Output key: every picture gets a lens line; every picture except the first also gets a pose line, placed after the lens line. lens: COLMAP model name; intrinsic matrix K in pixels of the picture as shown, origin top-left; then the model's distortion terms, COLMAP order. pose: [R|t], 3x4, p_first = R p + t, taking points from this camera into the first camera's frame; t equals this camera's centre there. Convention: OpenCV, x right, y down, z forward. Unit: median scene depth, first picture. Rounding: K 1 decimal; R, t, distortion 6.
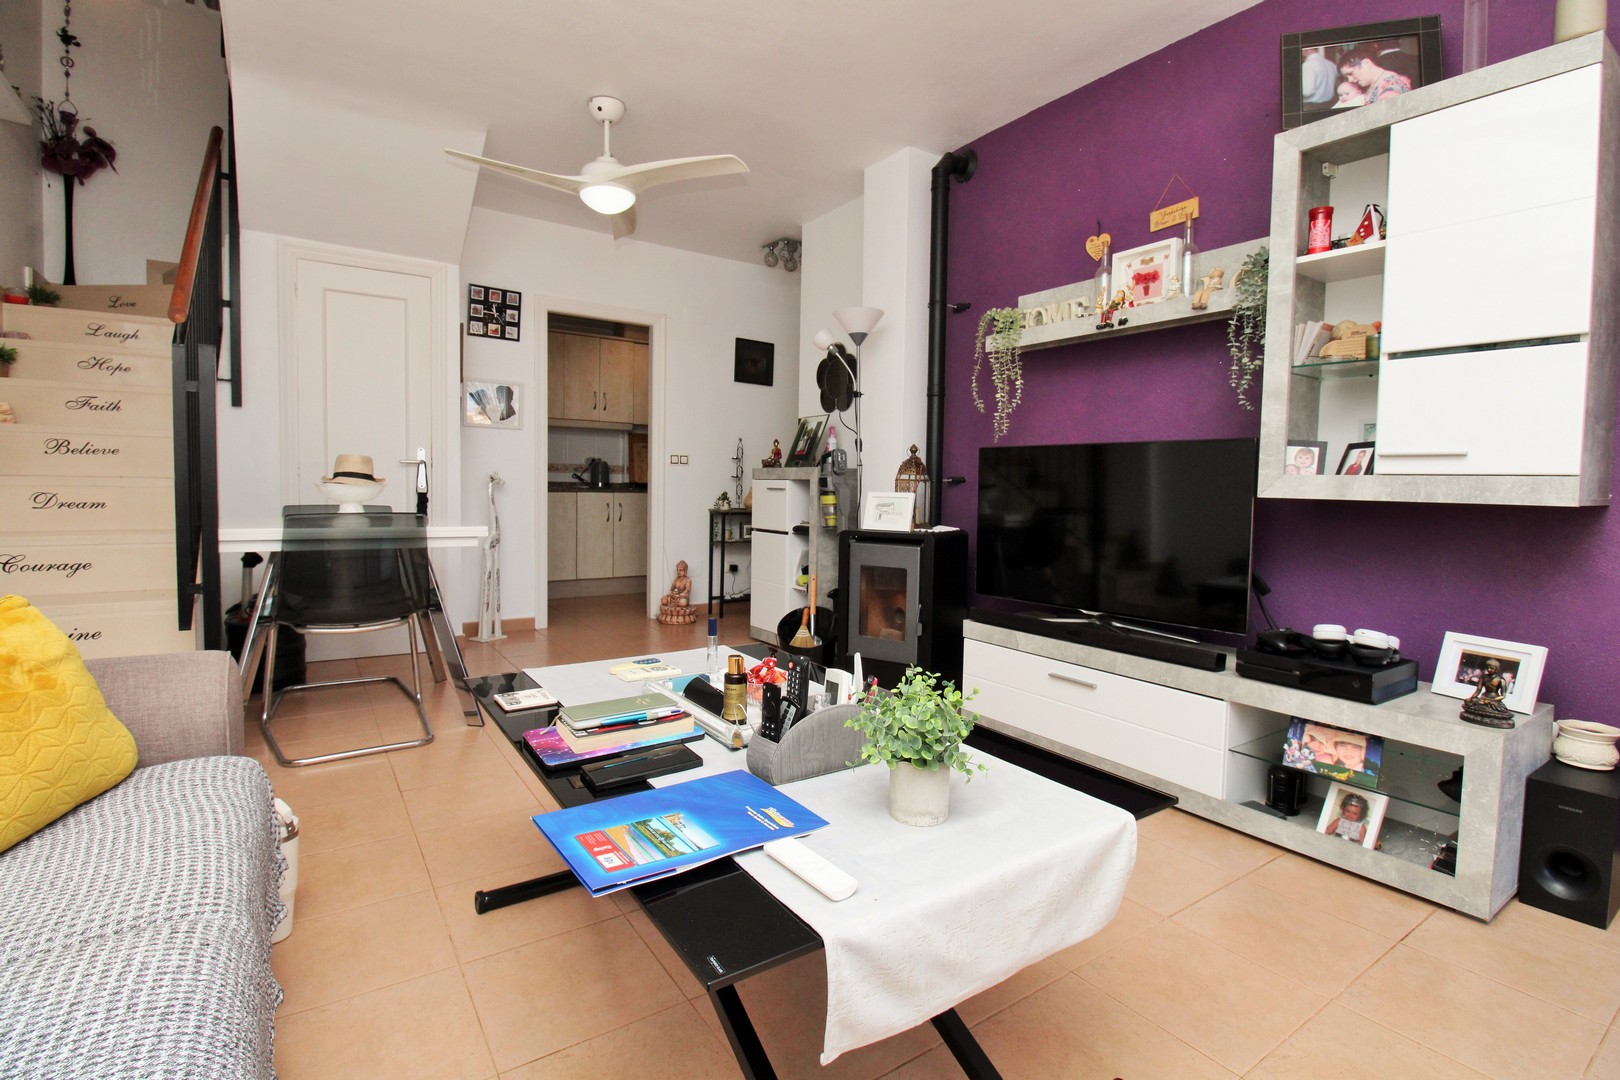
lens RADIAL K [[758.3, 0, 820.7], [0, 758.3, 524.8], [0, 0, 1]] dist [-0.000095, -0.011930]
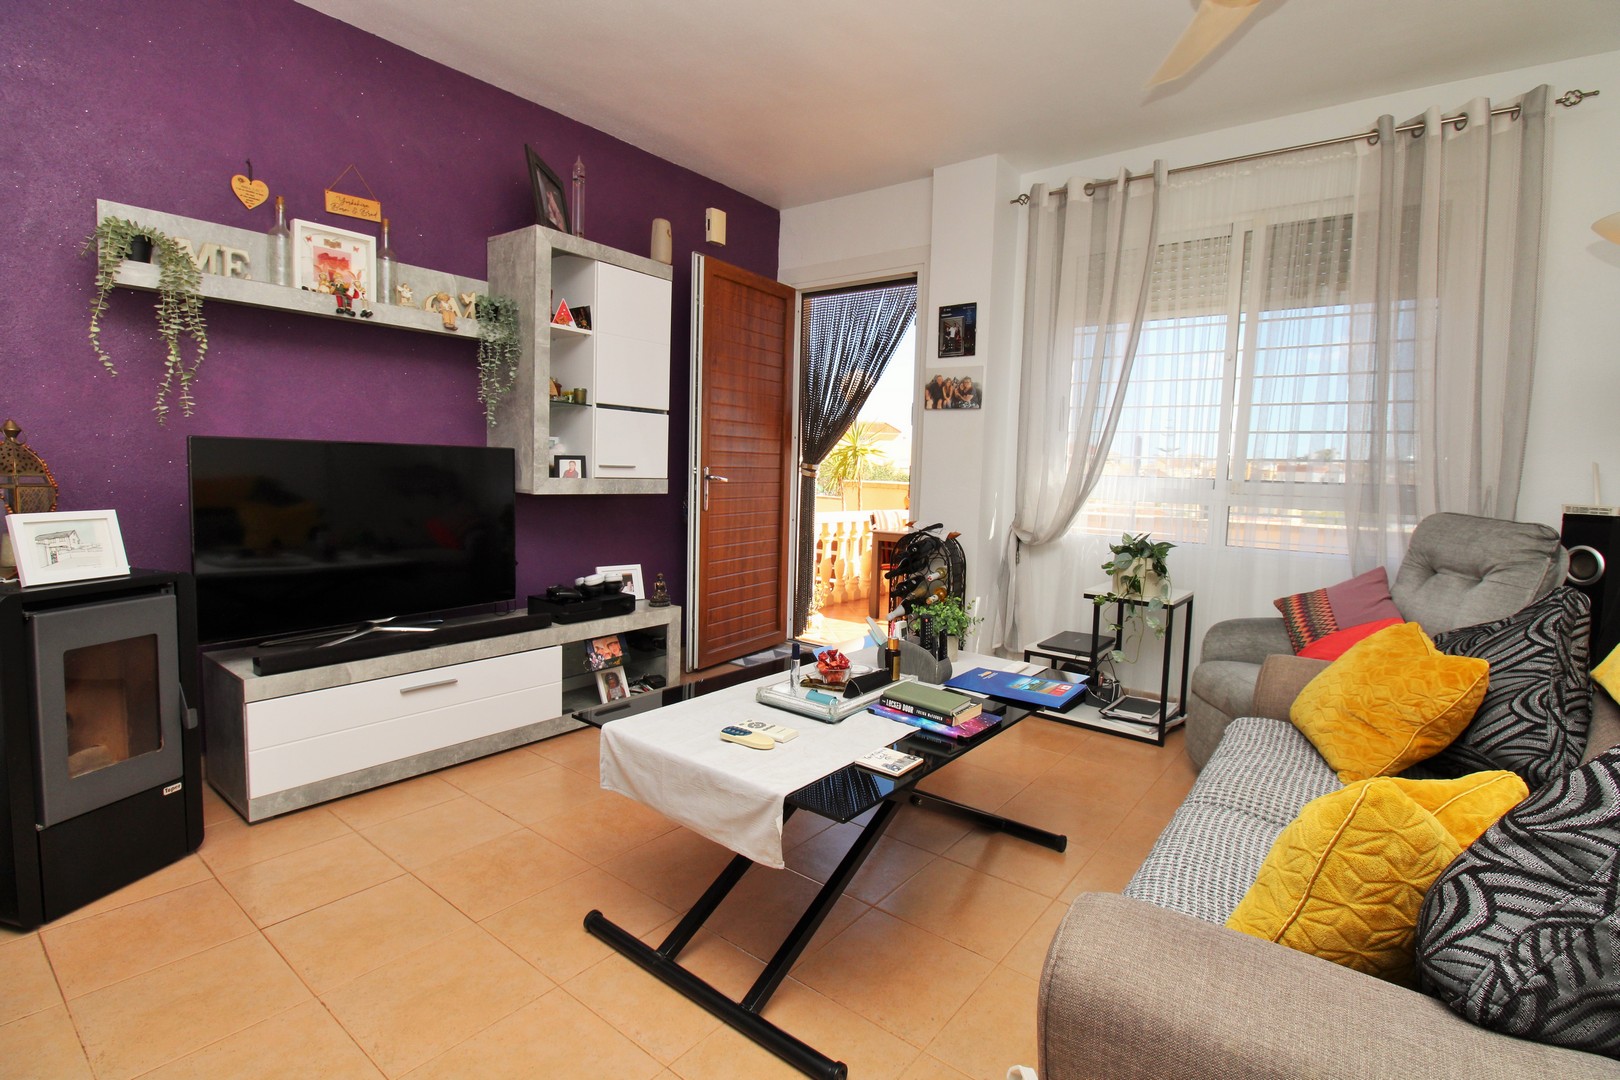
lens RADIAL K [[763.0, 0, 803.9], [0, 763.0, 527.3], [0, 0, 1]] dist [-0.000286, -0.013706]
pose [[-0.283290, -0.103509, 0.953432, -0.464080], [0.015327, 0.993543, 0.112418, -0.066907], [-0.958912, 0.046460, -0.279875, 0.500514]]
